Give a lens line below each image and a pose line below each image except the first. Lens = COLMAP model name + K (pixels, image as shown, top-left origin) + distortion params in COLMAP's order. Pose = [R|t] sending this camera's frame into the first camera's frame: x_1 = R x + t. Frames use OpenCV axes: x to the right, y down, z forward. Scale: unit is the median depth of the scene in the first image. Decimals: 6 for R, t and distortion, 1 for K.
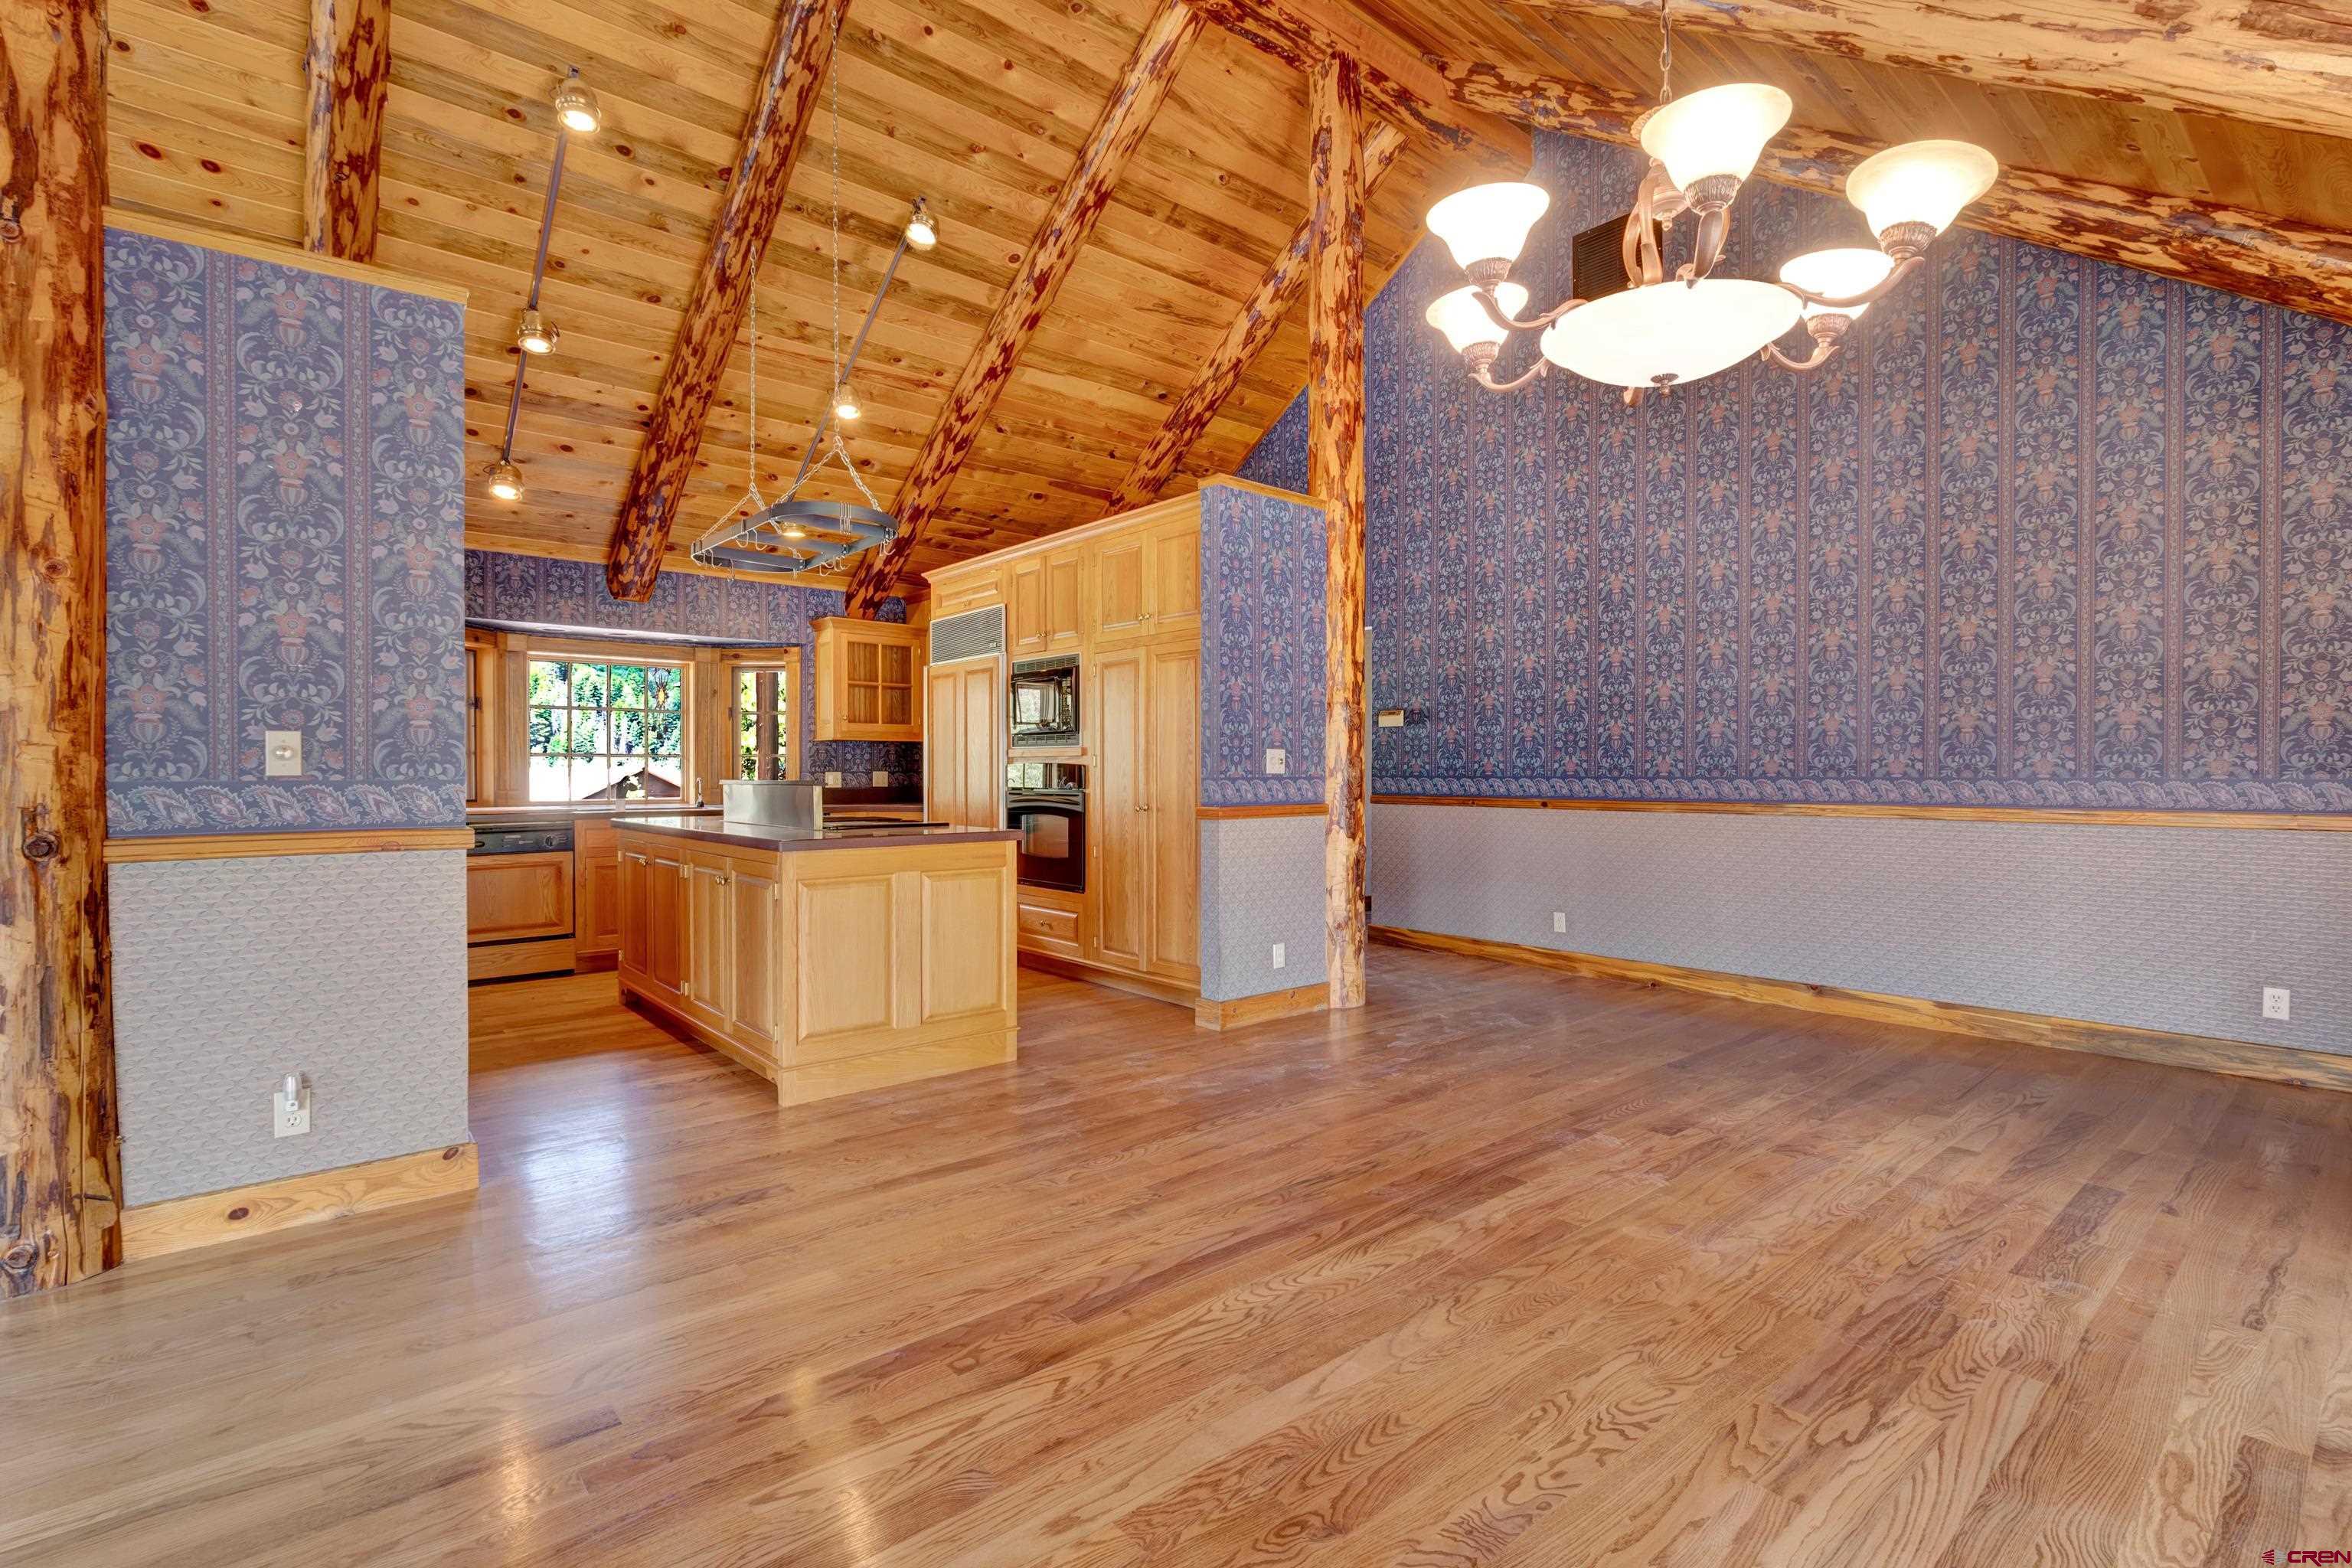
lens RADIAL K [[1077.0, 0, 1168.9], [0, 1077.0, 781.9], [0, 0, 1]] dist [0.001600, -0.000794]
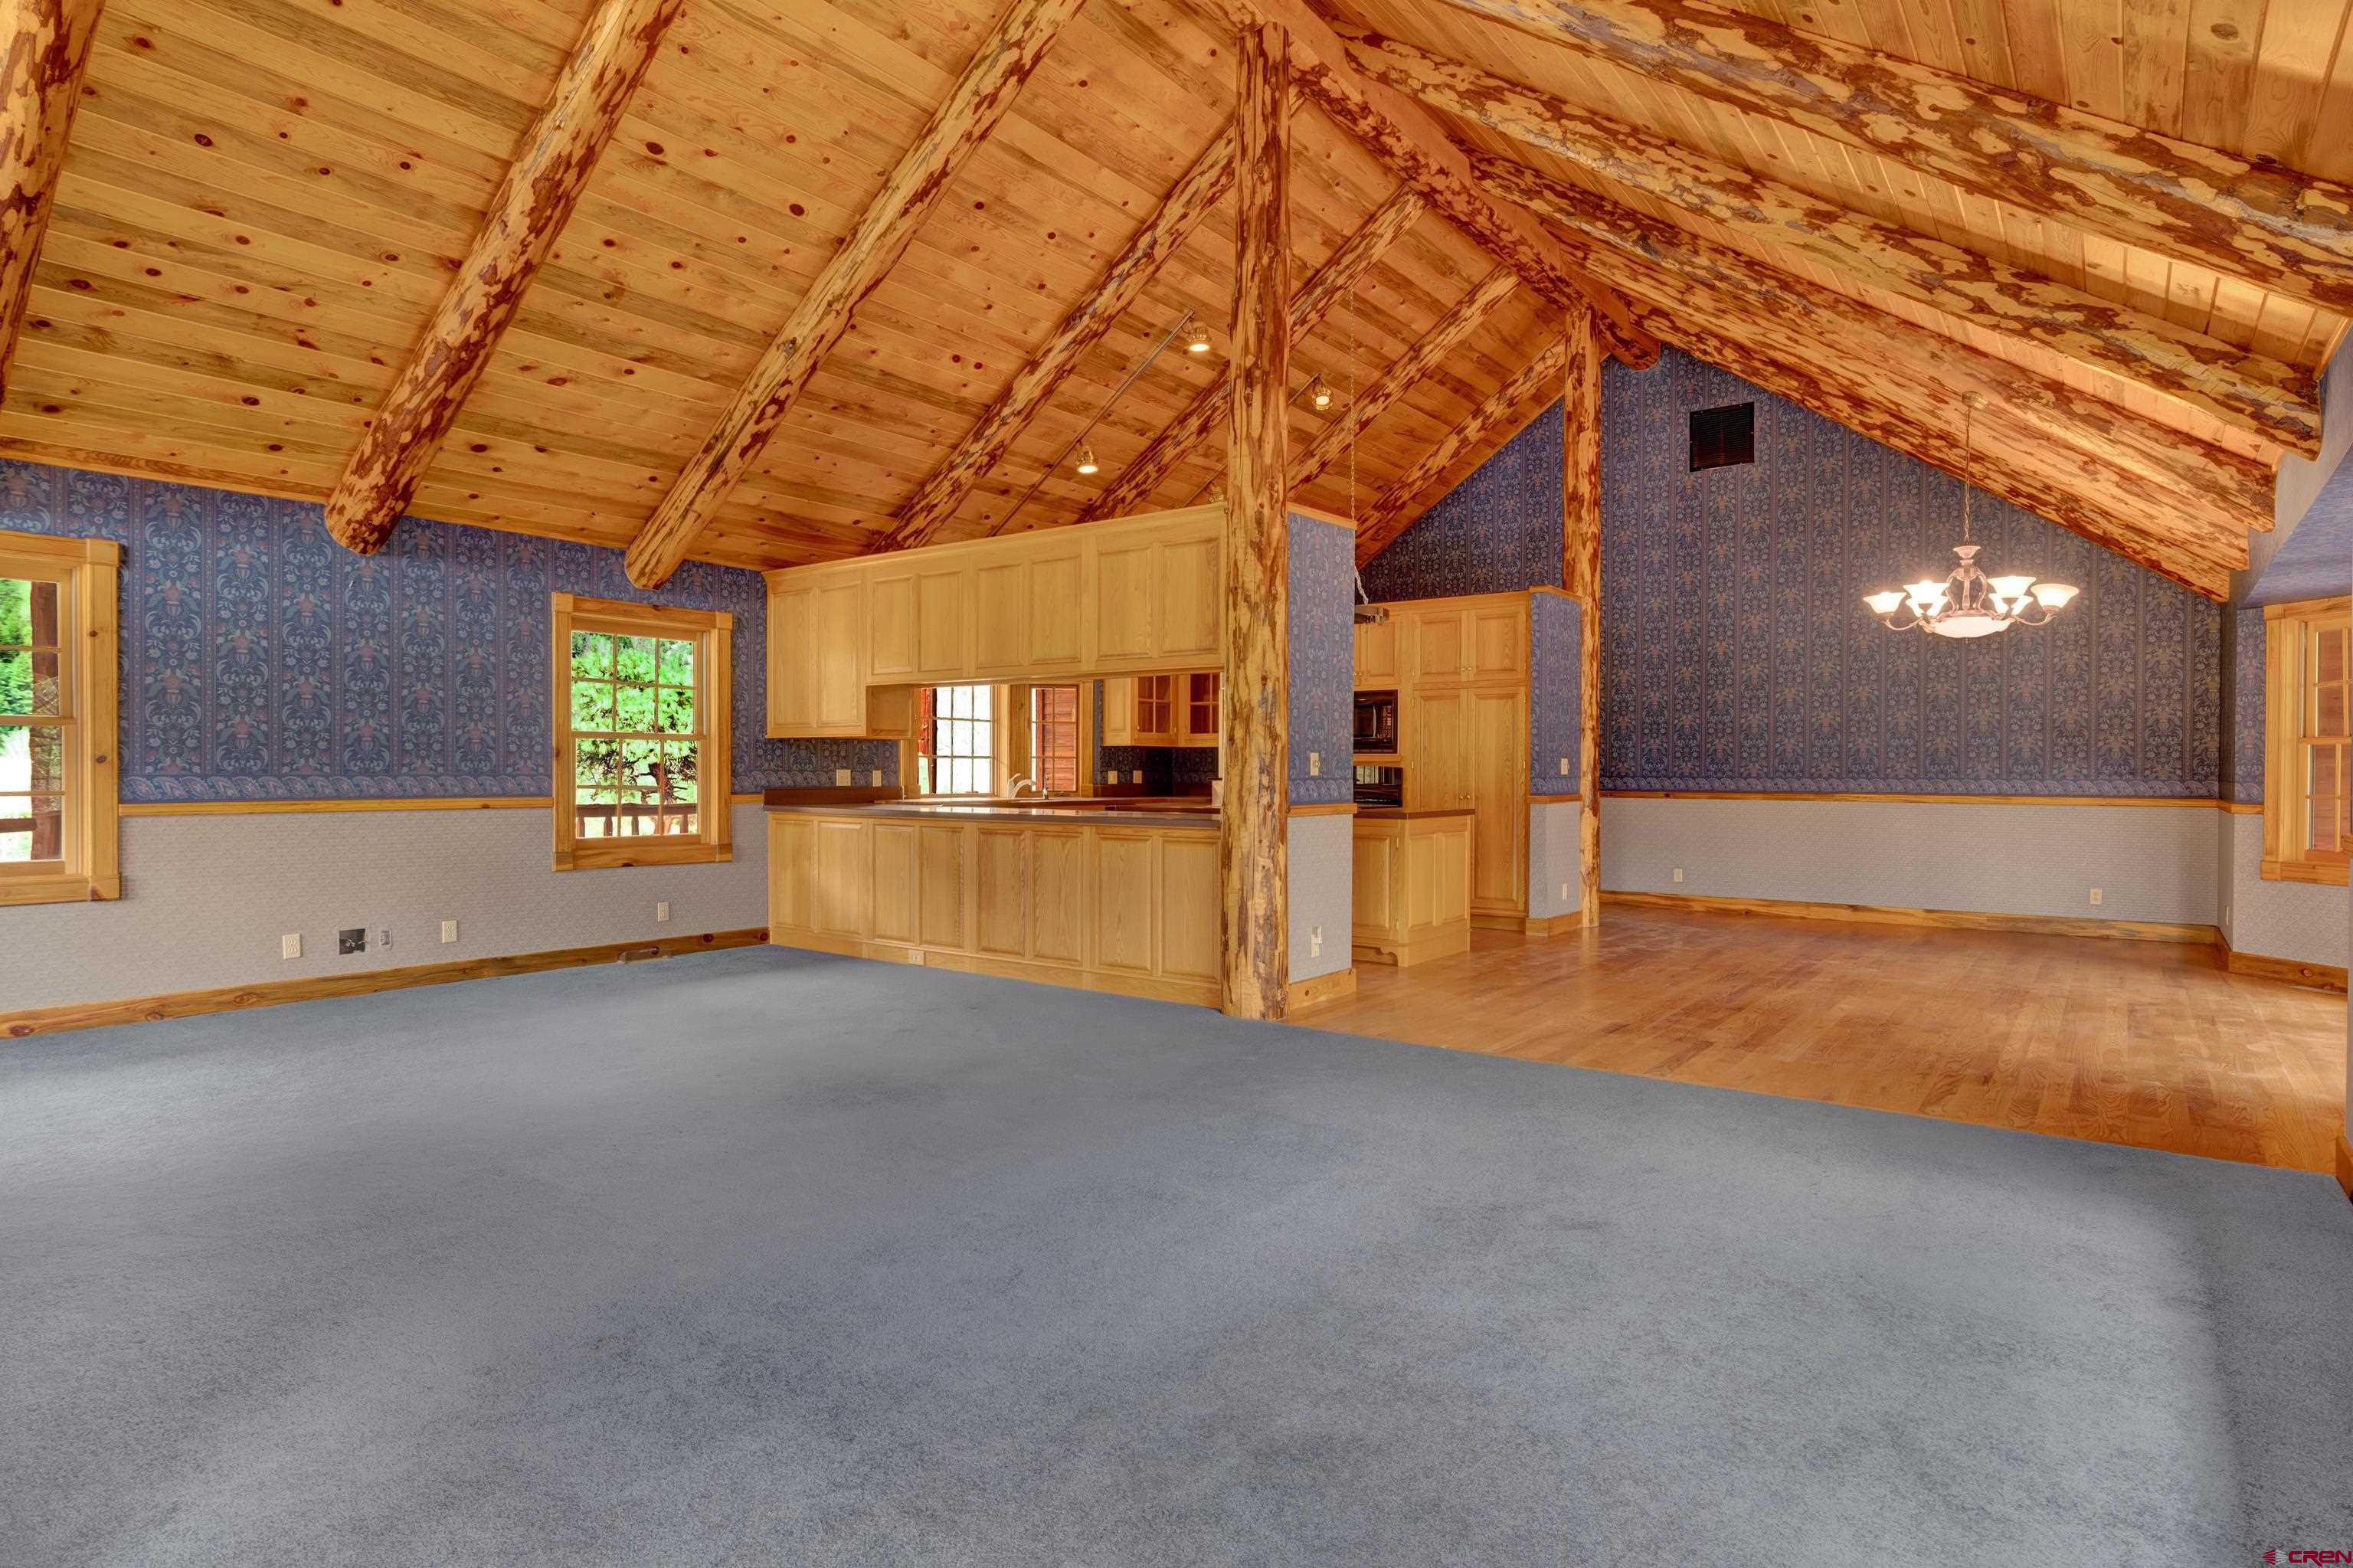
lens RADIAL K [[1298.0, 0, 1176.5], [0, 1298.0, 784.0], [0, 0, 1]] dist [0.008517, -0.001064]
pose [[0.971732, 0.001309, 0.236082, -0.845479], [-0.001747, 0.999997, 0.001646, 0.004140], [-0.236080, -0.002012, 0.971732, -0.660145]]
